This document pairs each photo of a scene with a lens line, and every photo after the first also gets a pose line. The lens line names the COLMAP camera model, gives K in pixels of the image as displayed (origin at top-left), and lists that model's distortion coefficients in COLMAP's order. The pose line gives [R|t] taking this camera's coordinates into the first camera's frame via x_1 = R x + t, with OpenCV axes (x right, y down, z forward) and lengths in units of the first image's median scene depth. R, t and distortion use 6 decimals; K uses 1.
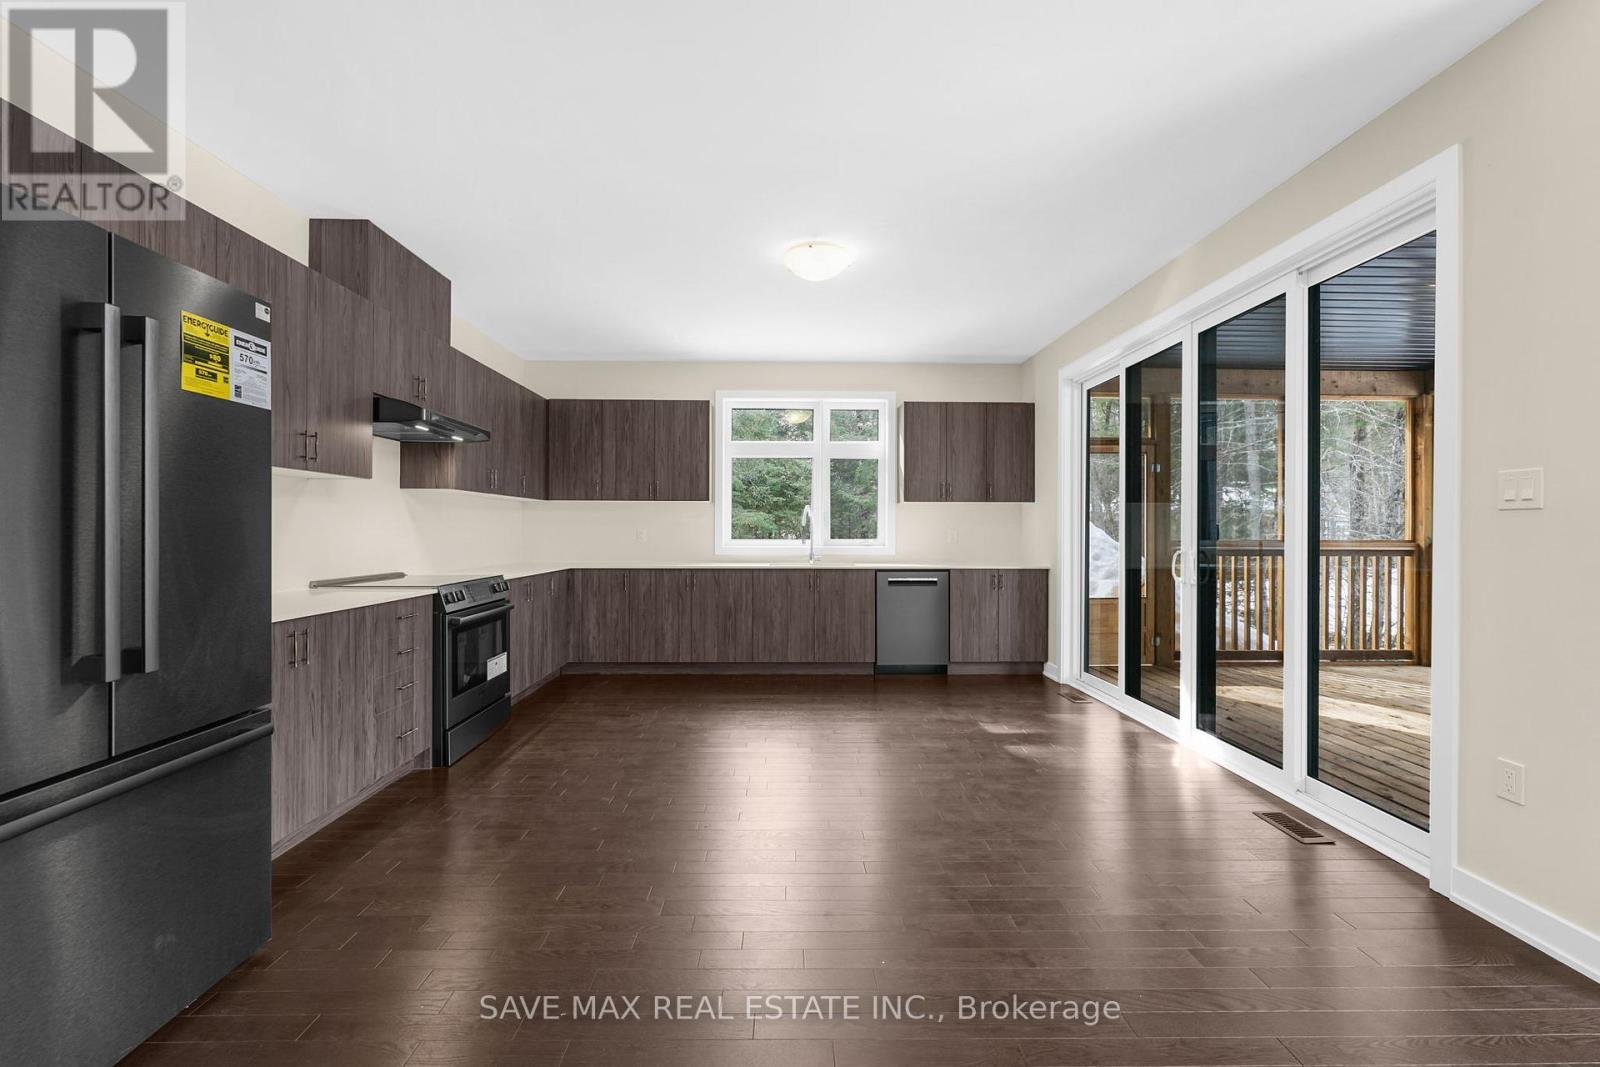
lens RADIAL K [[658.9, 0, 800.0], [0, 658.9, 533.5], [0, 0, 1]] dist [-0.004485, -0.000449]
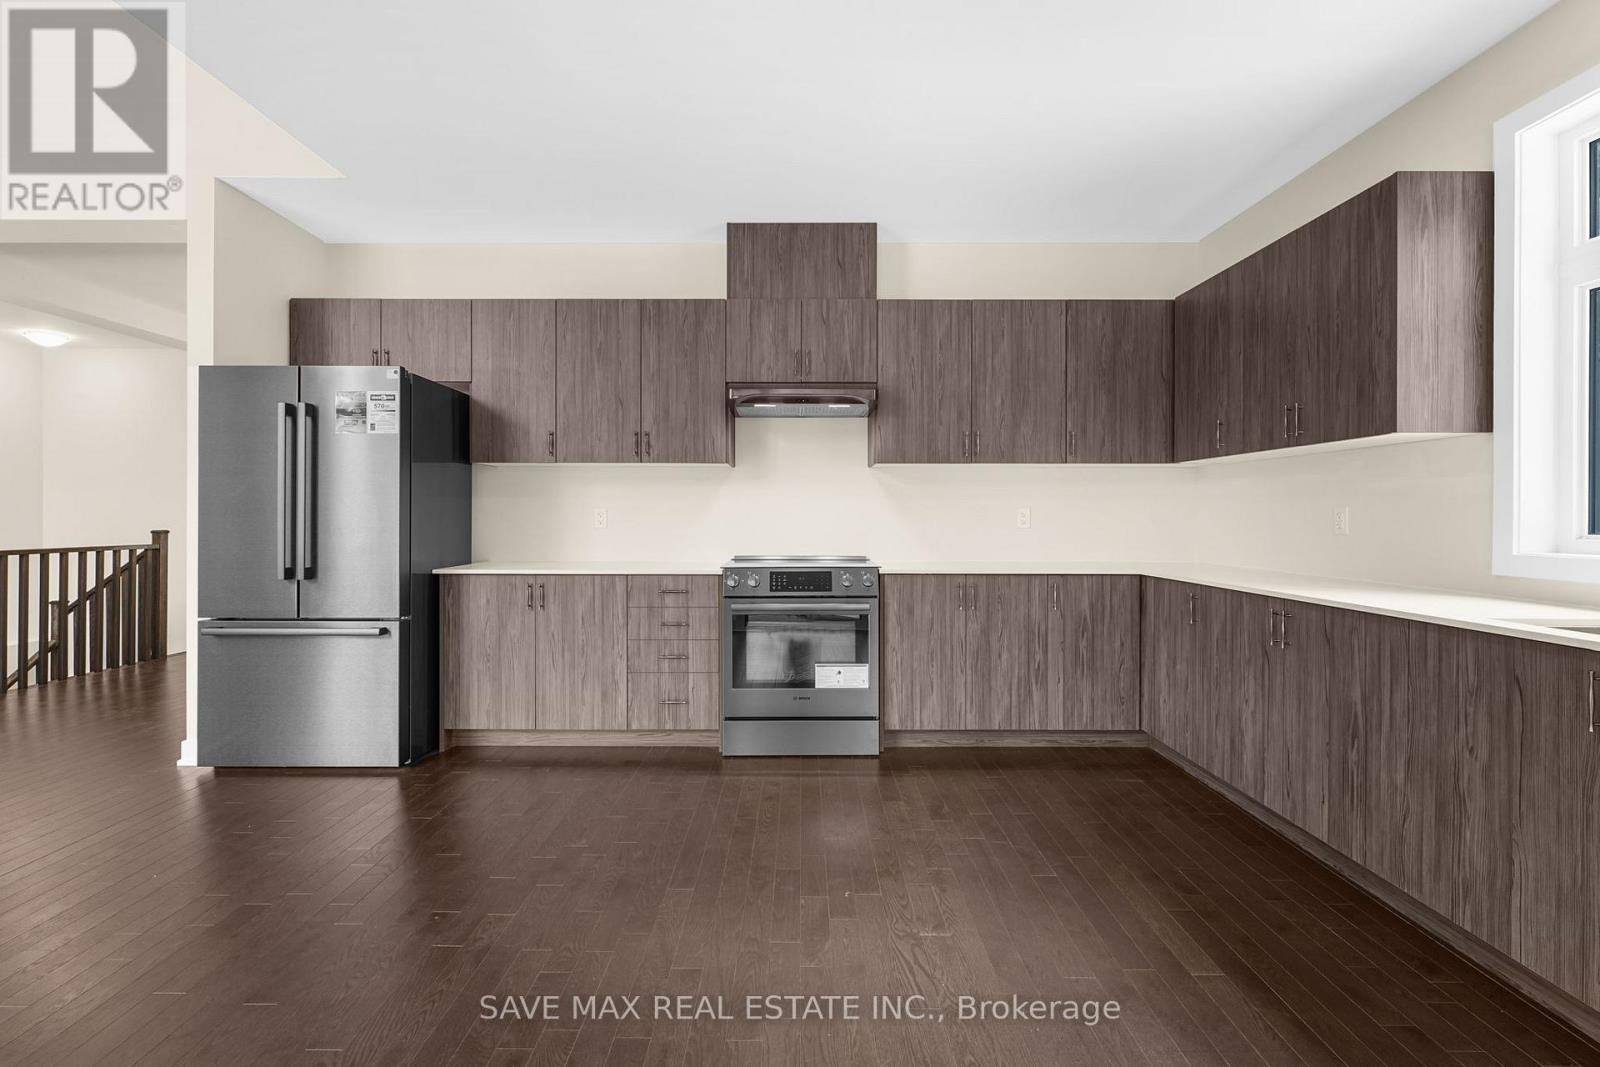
lens RADIAL K [[700.9, 0, 795.2], [0, 700.9, 521.4], [0, 0, 1]] dist [-0.010133, 0.000043]
pose [[-0.028815, 0.003763, -0.999578, 0.297655], [-0.006778, 0.999969, 0.003960, 0.004120], [0.999562, 0.006889, -0.028789, 0.698681]]
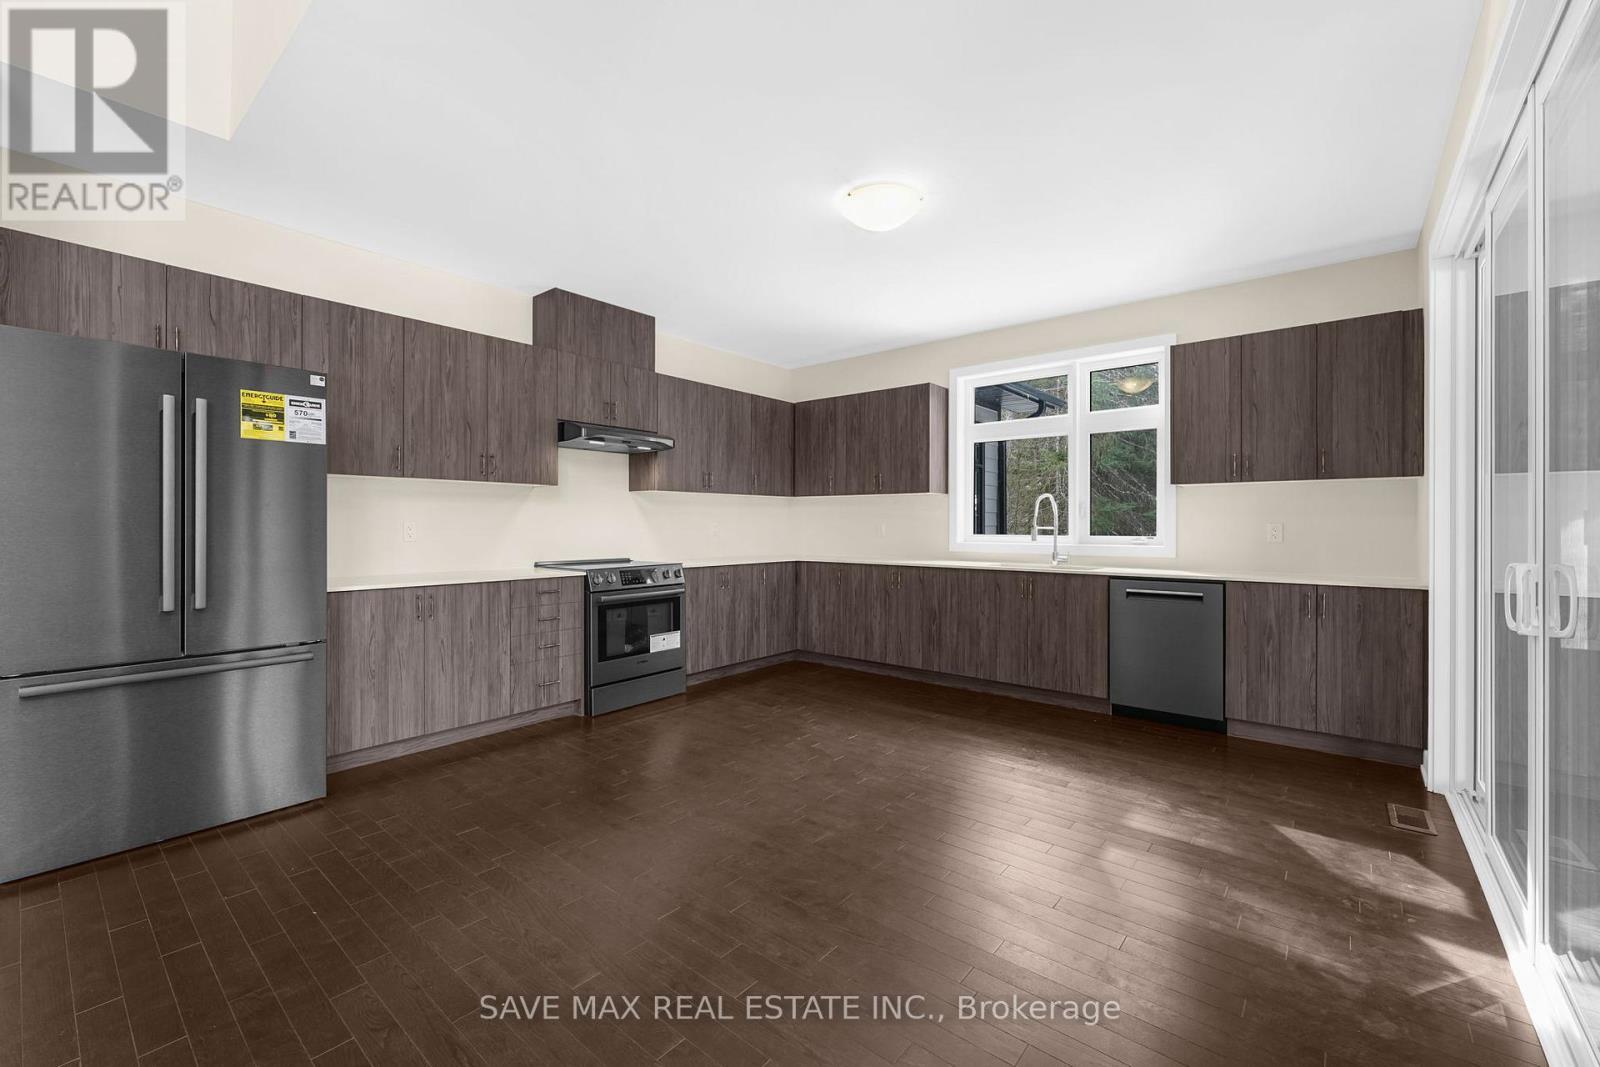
lens RADIAL K [[660.4, 0, 797.6], [0, 660.4, 525.8], [0, 0, 1]] dist [-0.002251, -0.000015]
pose [[0.753052, -0.000944, -0.657961, 0.348226], [-0.001746, 0.999993, -0.003433, 0.000597], [0.657959, 0.003734, 0.753044, 0.199685]]
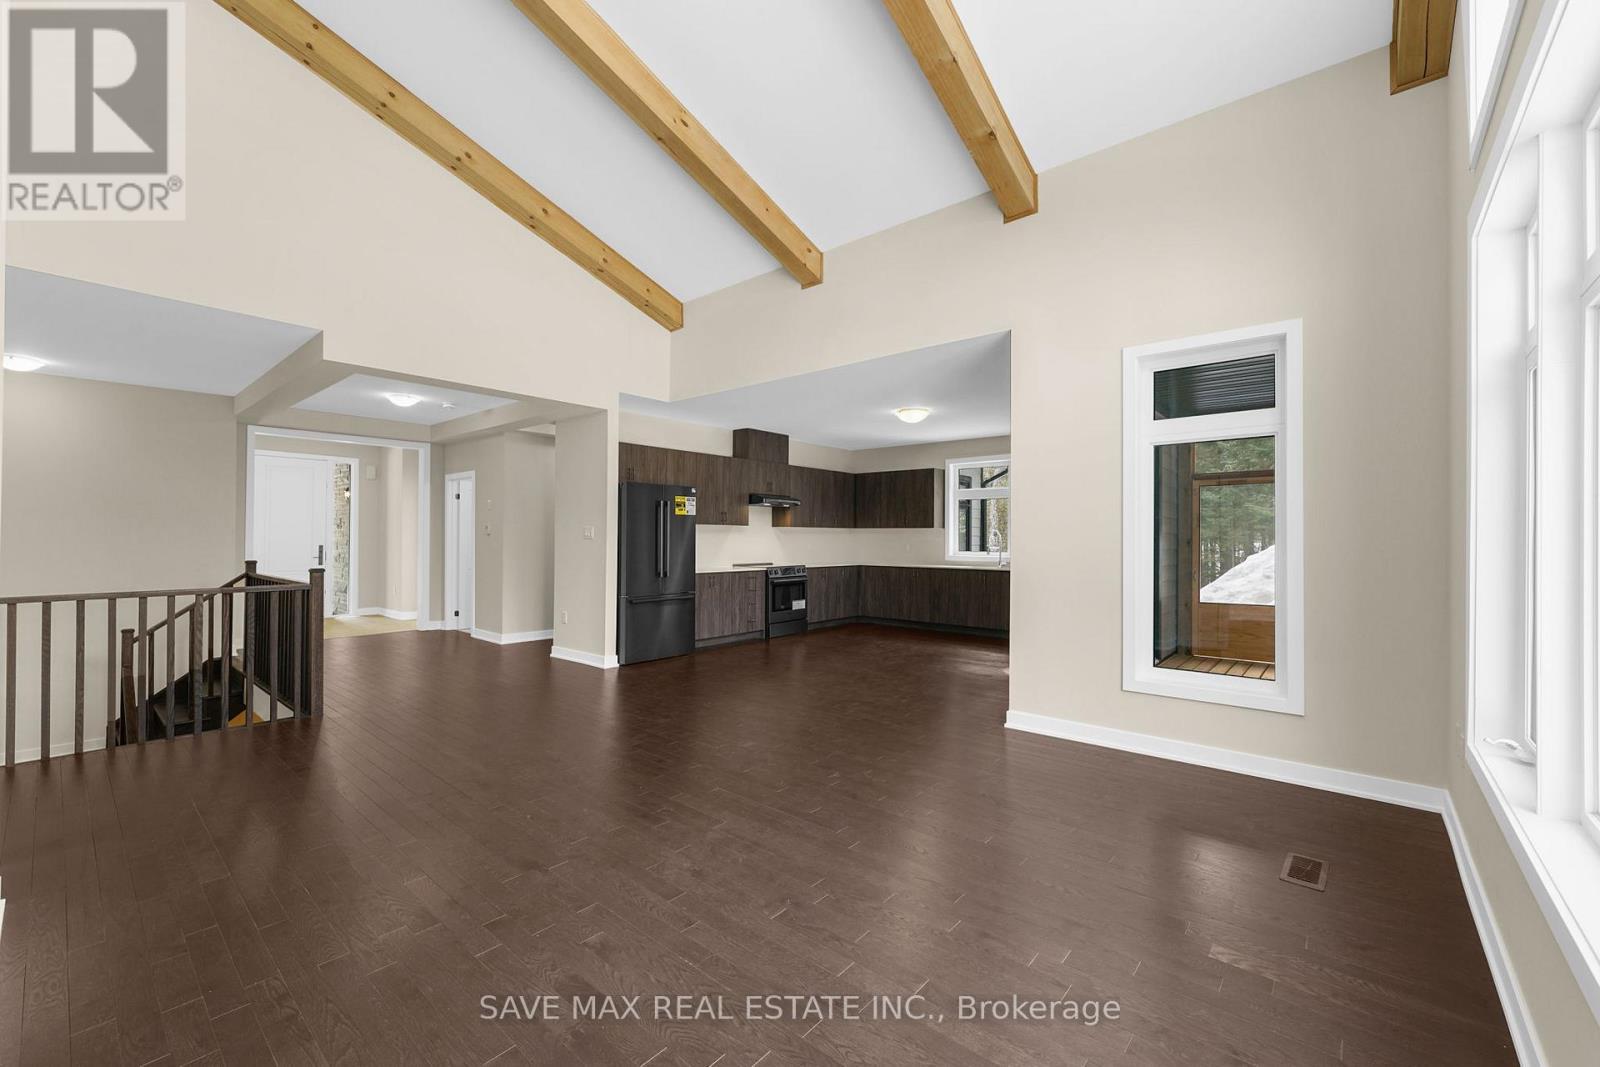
lens RADIAL K [[660.4, 0, 797.6], [0, 660.4, 525.8], [0, 0, 1]] dist [-0.002251, -0.000015]
pose [[0.742935, -0.012209, -0.669252, 0.775909], [-0.006073, 0.999670, -0.024978, -0.010896], [0.669336, 0.022622, 0.742615, -0.513345]]
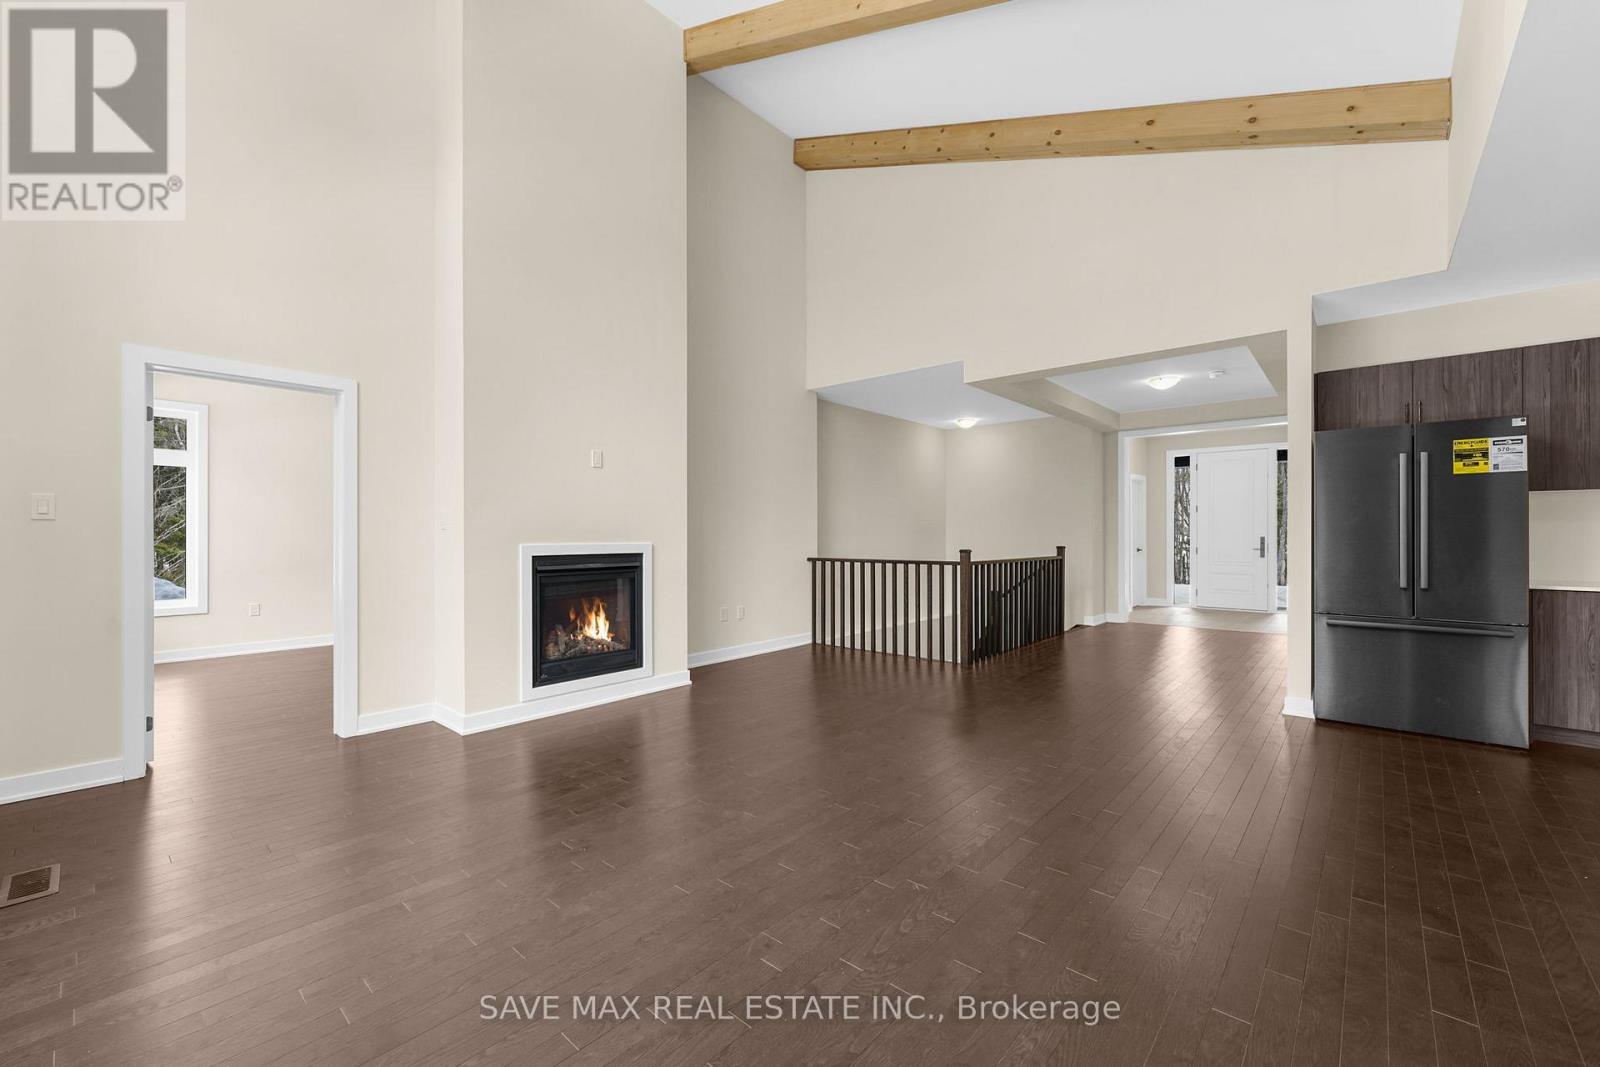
lens RADIAL K [[639.3, 0, 775.4], [0, 639.3, 534.7], [0, 0, 1]] dist [-0.016761, 0.000142]
pose [[-0.698673, -0.001090, -0.715440, 0.704600], [-0.004103, 0.999988, 0.002483, 0.001182], [0.715429, 0.004671, -0.698670, 0.244819]]
